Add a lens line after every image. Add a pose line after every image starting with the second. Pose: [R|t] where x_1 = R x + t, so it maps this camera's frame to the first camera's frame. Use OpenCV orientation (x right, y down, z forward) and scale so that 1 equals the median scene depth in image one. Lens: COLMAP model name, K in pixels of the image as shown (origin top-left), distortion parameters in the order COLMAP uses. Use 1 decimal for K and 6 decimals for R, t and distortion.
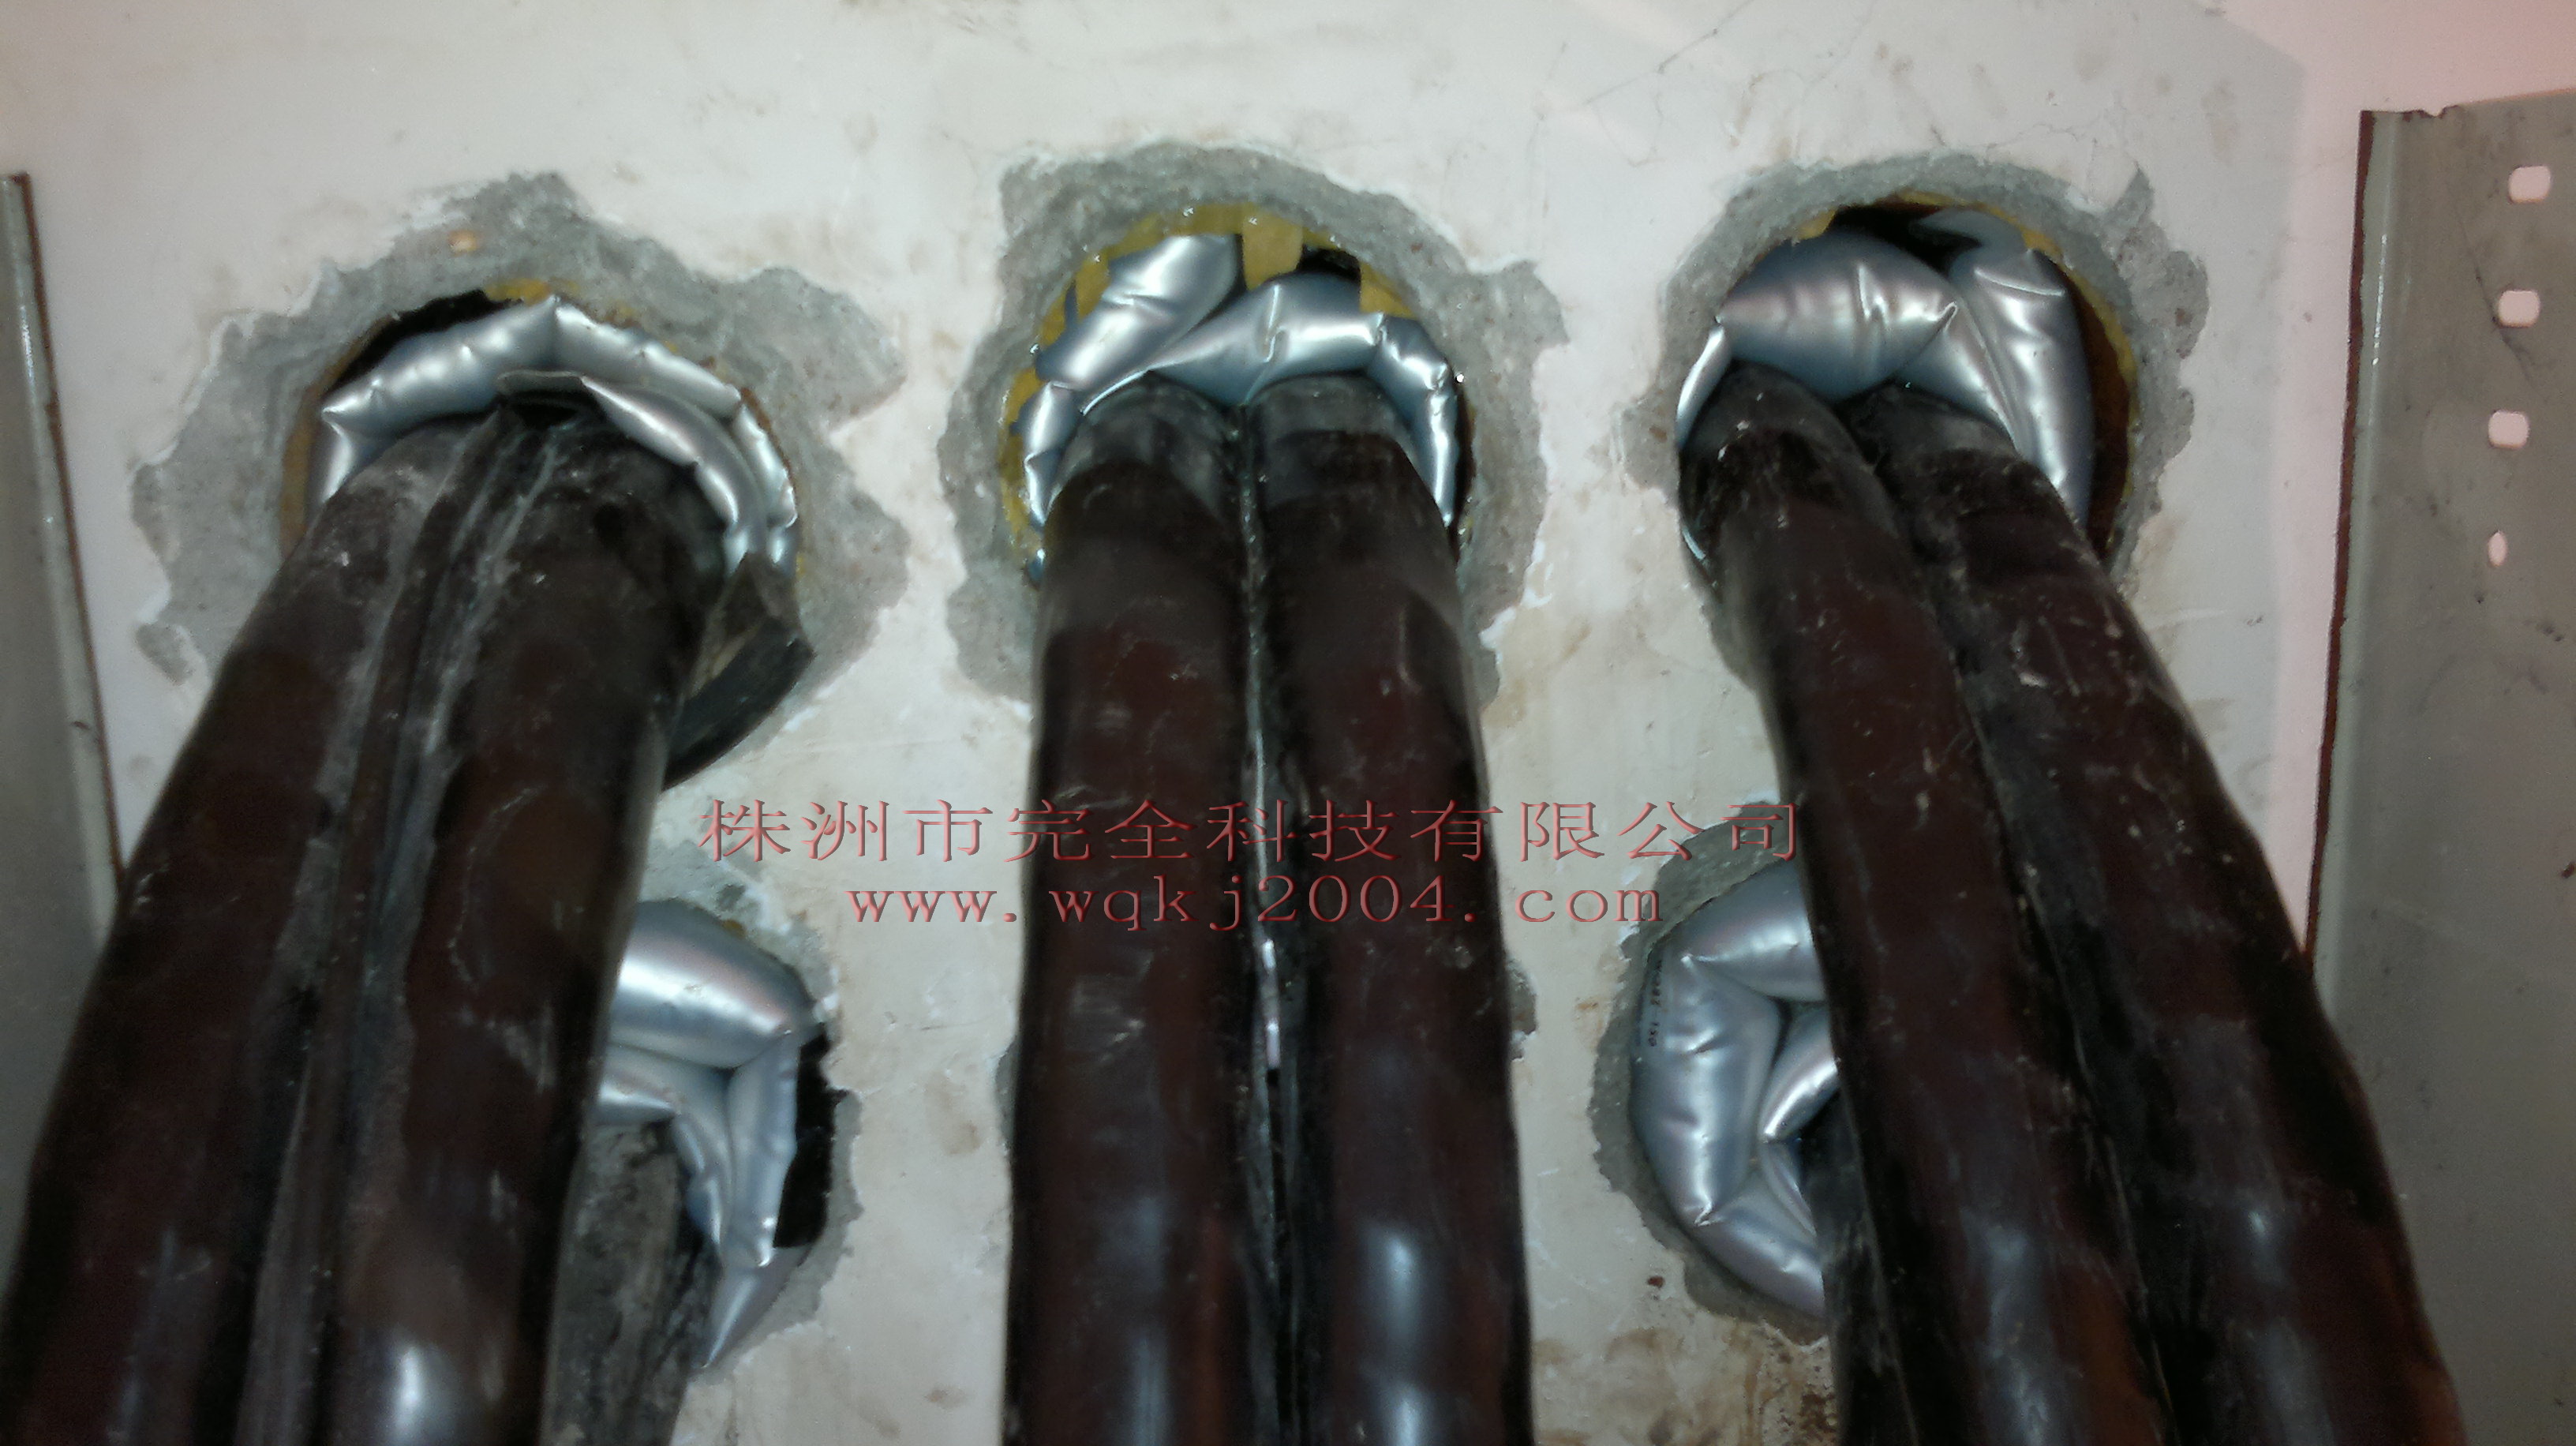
lens RADIAL K [[2399.9, 0, 1319.9], [0, 2399.9, 730.2], [0, 0, 1]] dist [0.037399, -0.167770]
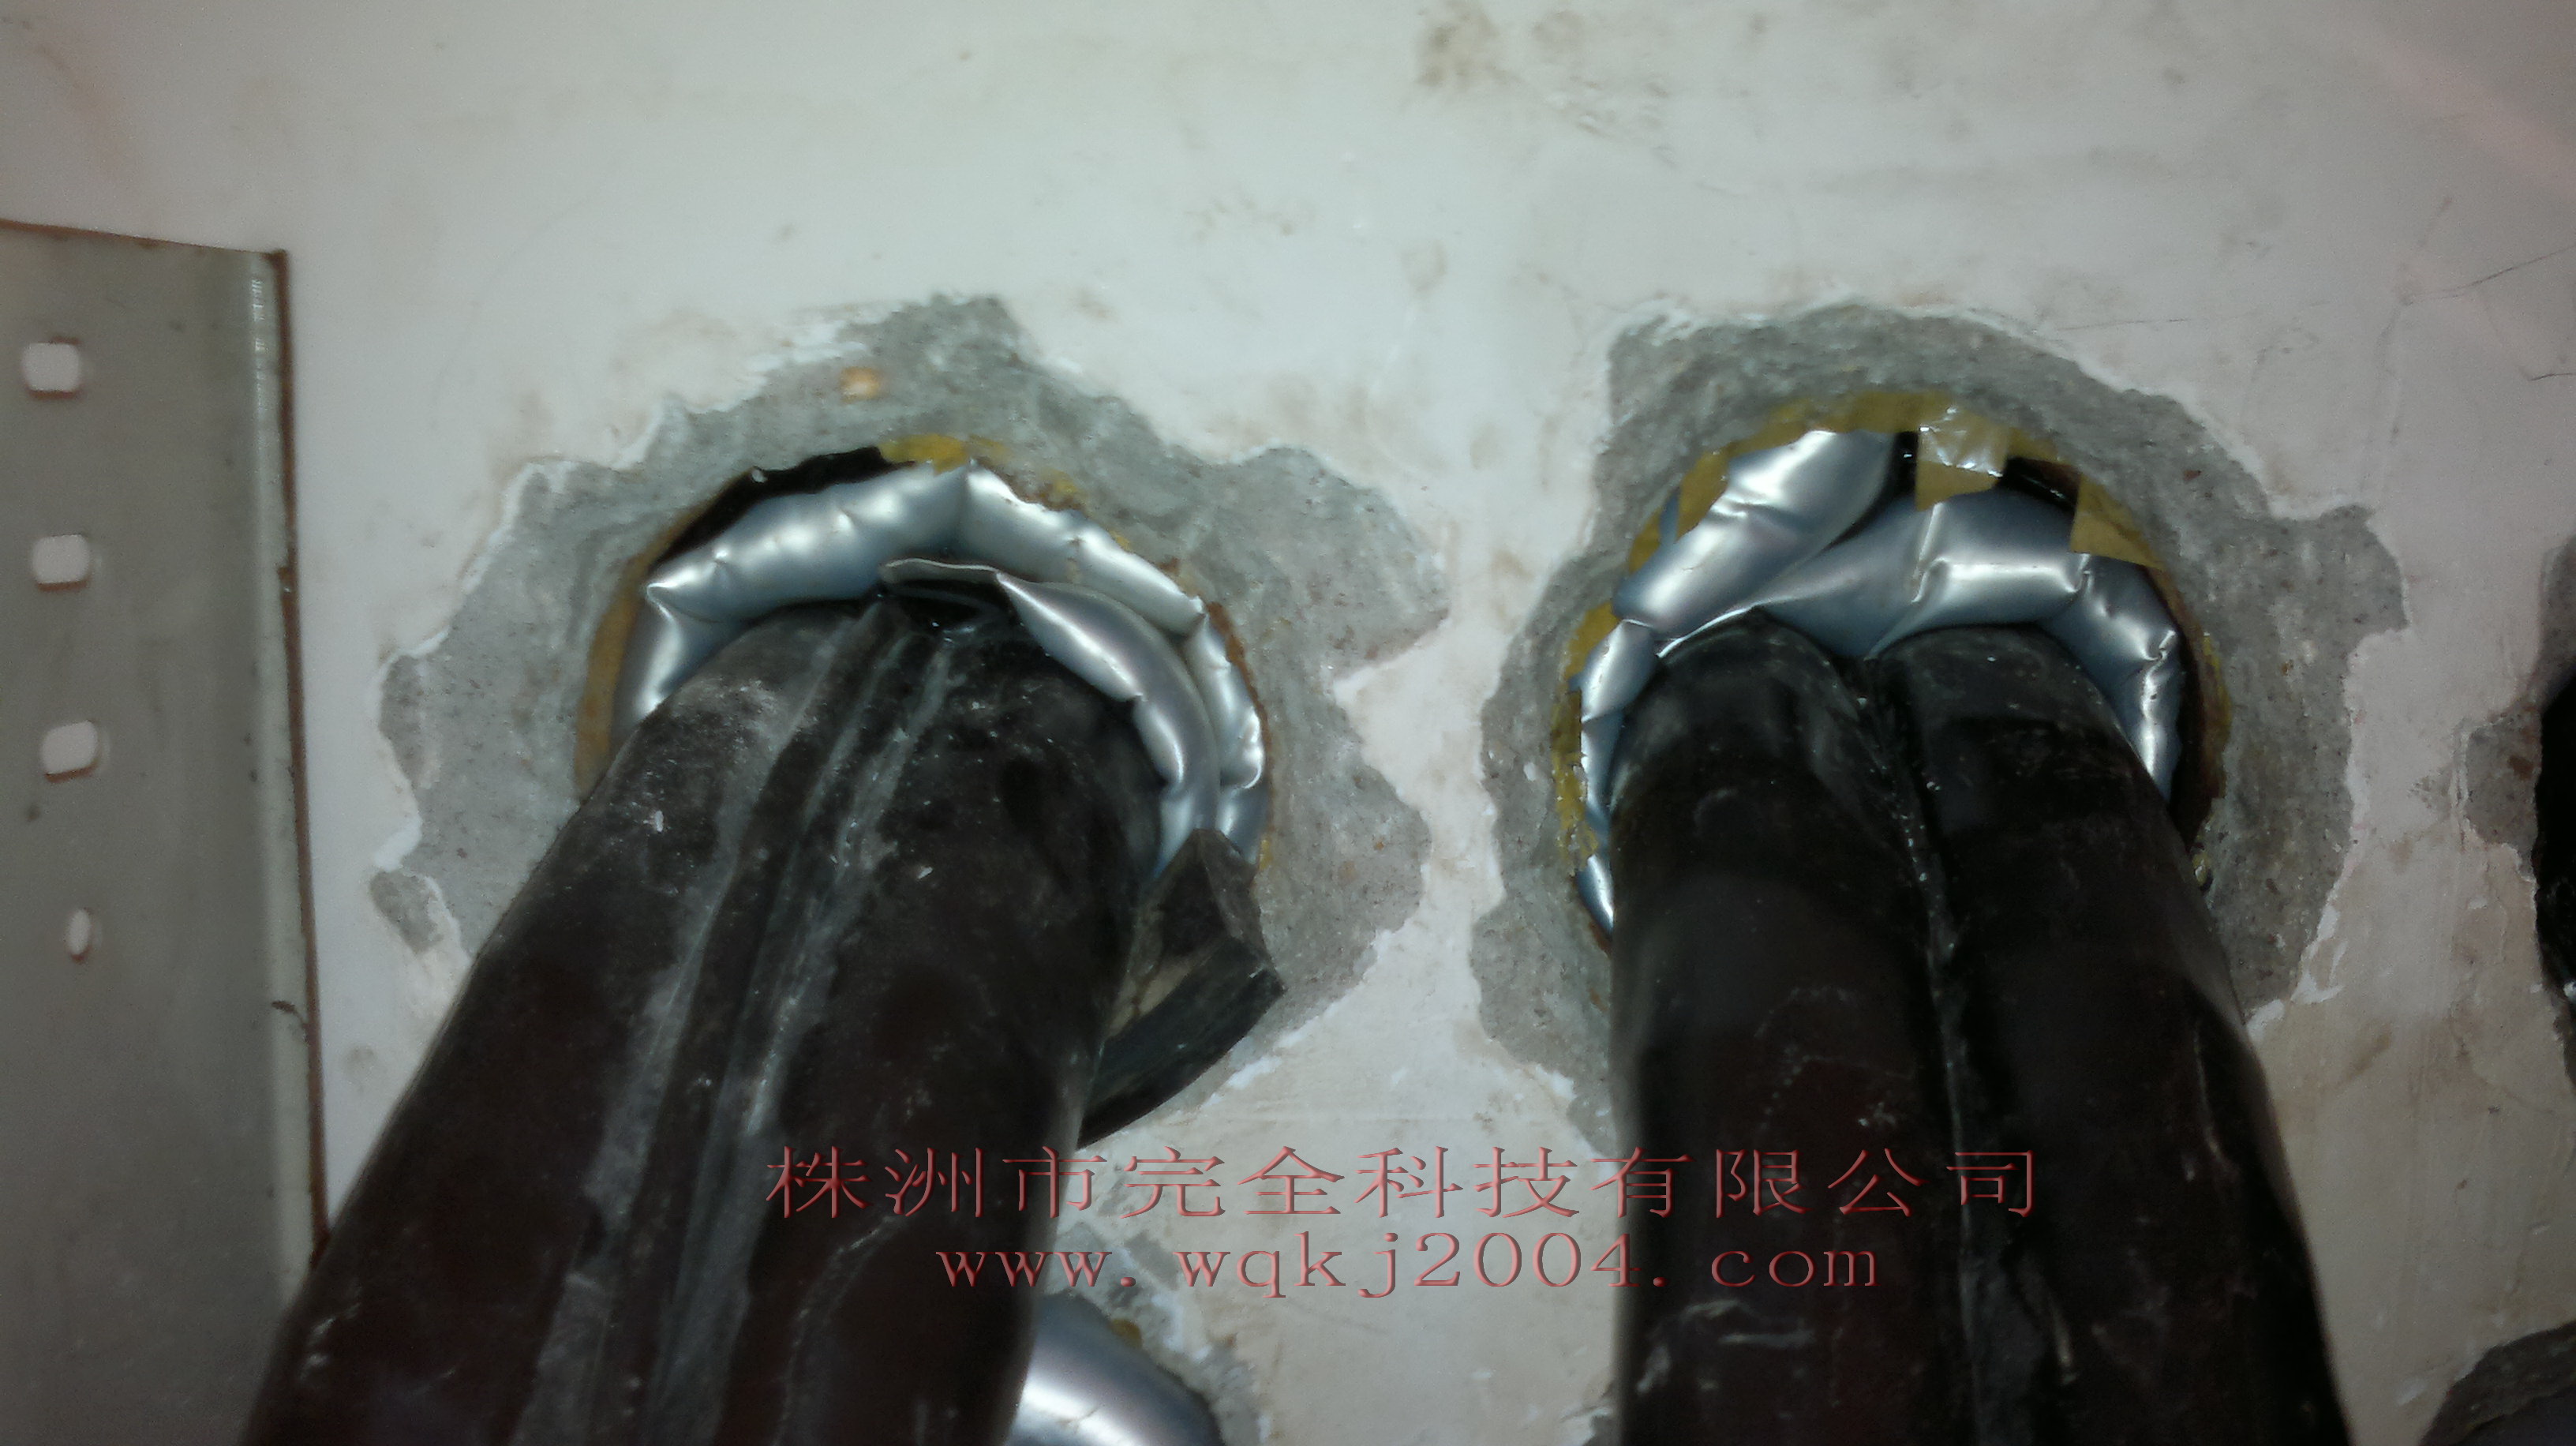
lens RADIAL K [[2399.9, 0, 1319.9], [0, 2399.9, 730.2], [0, 0, 1]] dist [0.037399, -0.167770]
pose [[0.990442, 0.082382, -0.110626, -0.127962], [-0.086392, 0.995749, -0.031954, -0.085894], [0.107523, 0.041206, 0.993348, 0.296175]]
